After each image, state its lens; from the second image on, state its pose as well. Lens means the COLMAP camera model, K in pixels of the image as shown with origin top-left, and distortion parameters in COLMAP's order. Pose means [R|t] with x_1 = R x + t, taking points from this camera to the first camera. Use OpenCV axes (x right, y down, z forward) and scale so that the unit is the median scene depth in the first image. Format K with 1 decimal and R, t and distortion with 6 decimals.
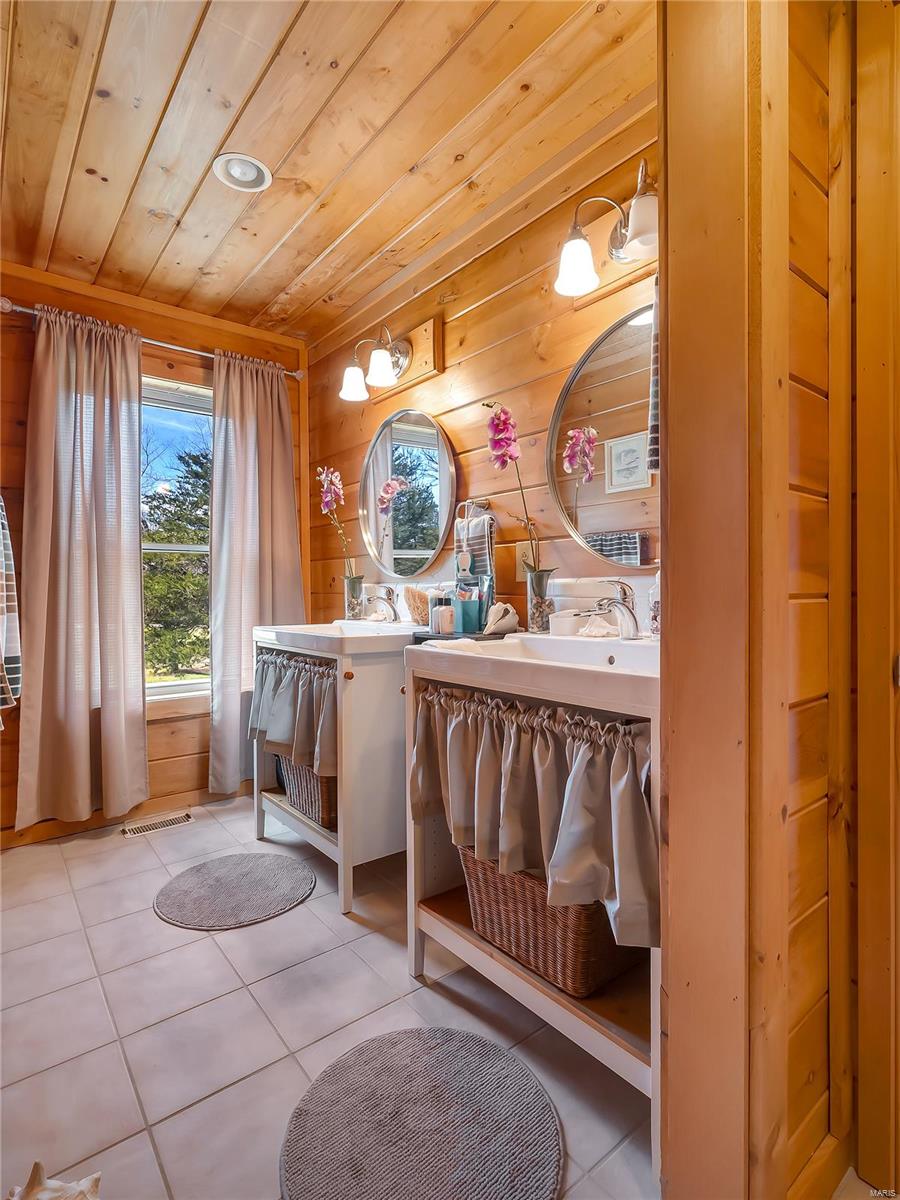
lens RADIAL K [[605.2, 0, 453.5], [0, 605.2, 590.6], [0, 0, 1]] dist [-0.001751, -0.001902]
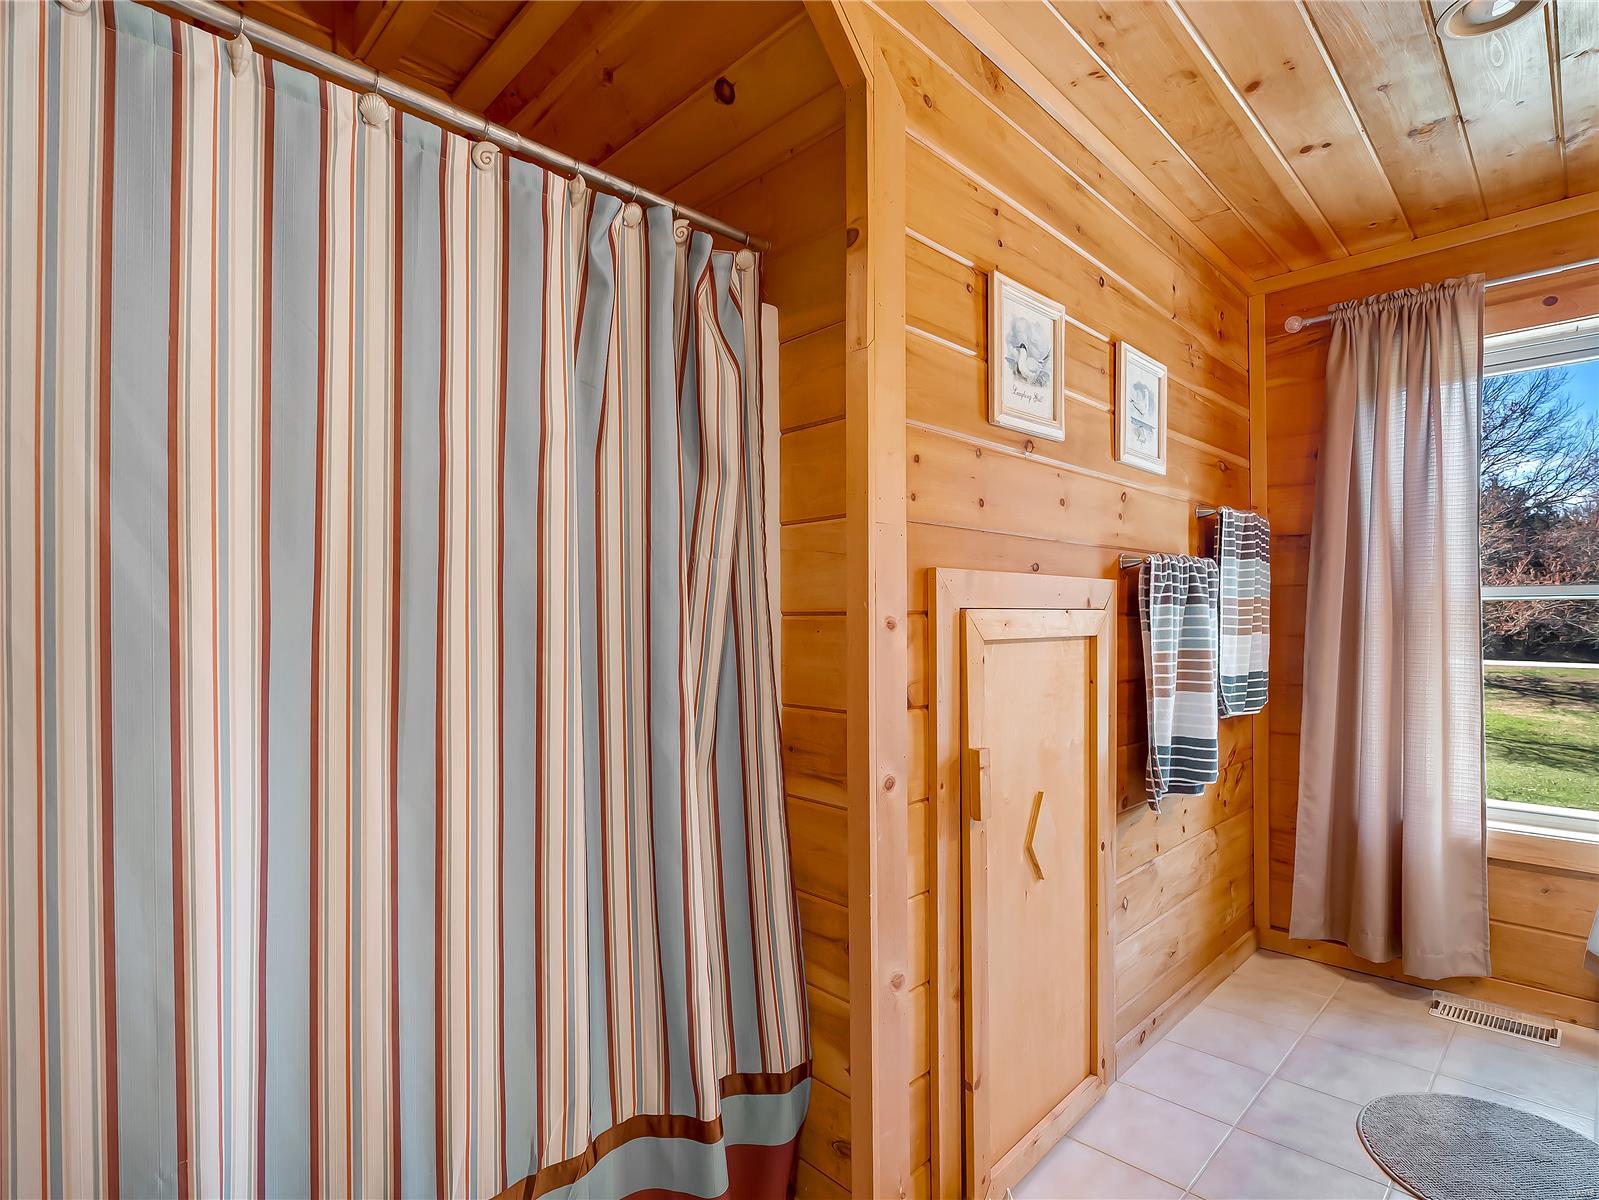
lens RADIAL K [[806.4, 0, 807.1], [0, 806.4, 613.3], [0, 0, 1]] dist [-0.001751, -0.001902]
pose [[0.124849, 0.000930, -0.992175, 0.298598], [0.001776, 0.999998, 0.001160, -0.060892], [0.992174, -0.001907, 0.124847, 0.159208]]
